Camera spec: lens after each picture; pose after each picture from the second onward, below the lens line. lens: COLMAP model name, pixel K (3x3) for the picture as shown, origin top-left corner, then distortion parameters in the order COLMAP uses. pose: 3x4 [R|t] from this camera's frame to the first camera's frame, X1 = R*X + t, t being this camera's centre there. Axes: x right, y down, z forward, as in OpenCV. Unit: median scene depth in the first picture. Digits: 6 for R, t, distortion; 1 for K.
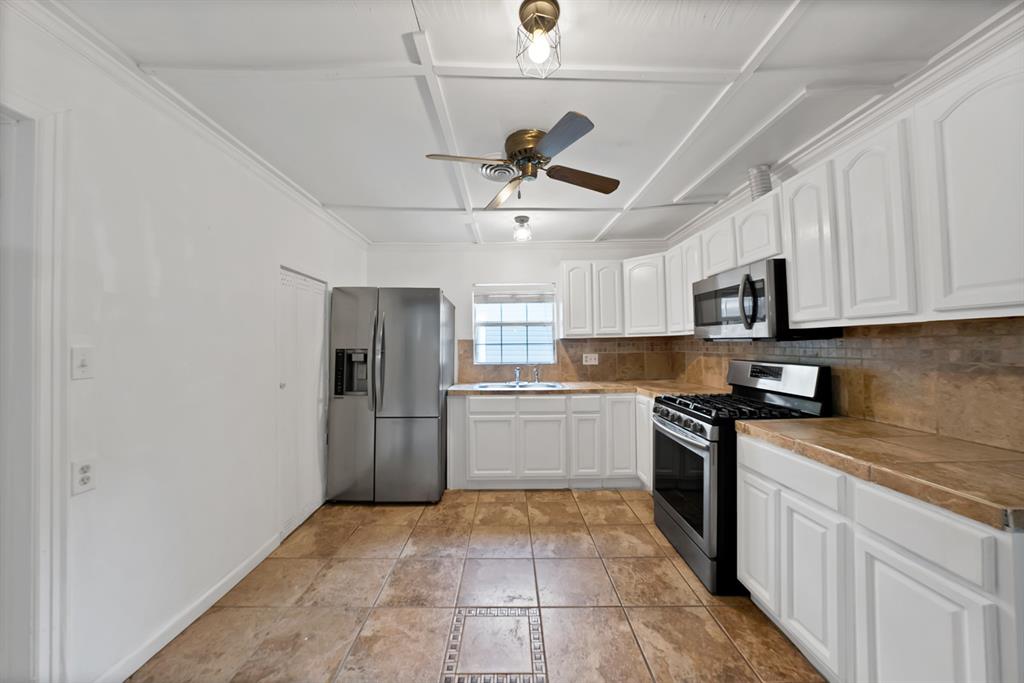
lens RADIAL K [[368.3, 0, 509.5], [0, 368.3, 335.2], [0, 0, 1]] dist [-0.029055, 0.005333]
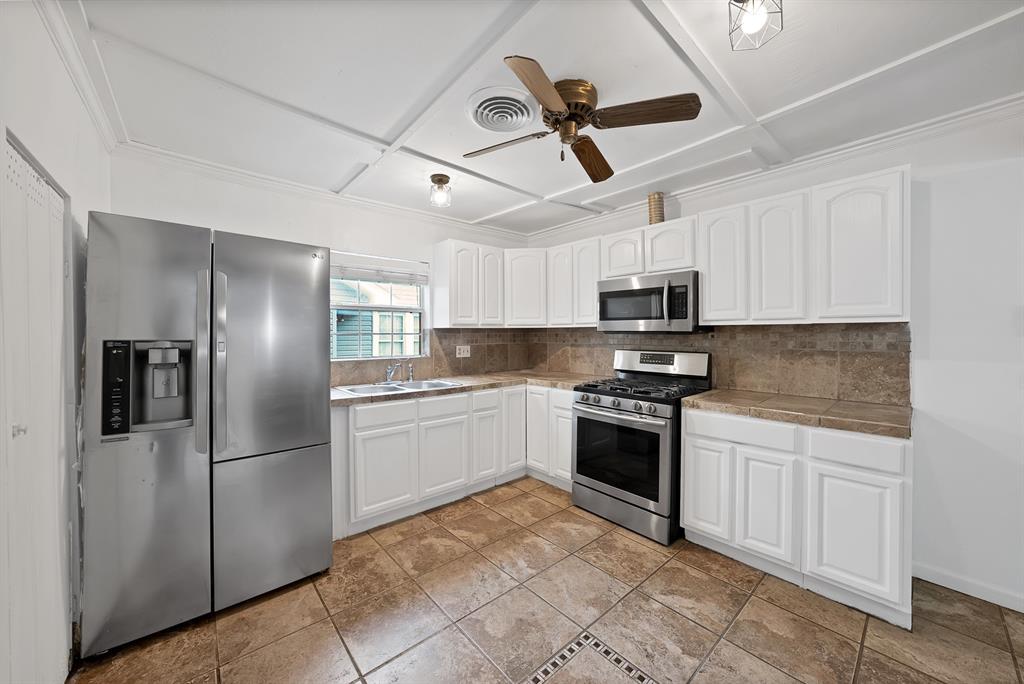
lens RADIAL K [[374.0, 0, 539.6], [0, 374.0, 335.1], [0, 0, 1]] dist [-0.020476, 0.000091]
pose [[0.740493, 0.008810, 0.672007, -0.385141], [-0.025224, 0.999574, 0.014690, 0.008811], [-0.671591, -0.027829, 0.740399, 0.263568]]
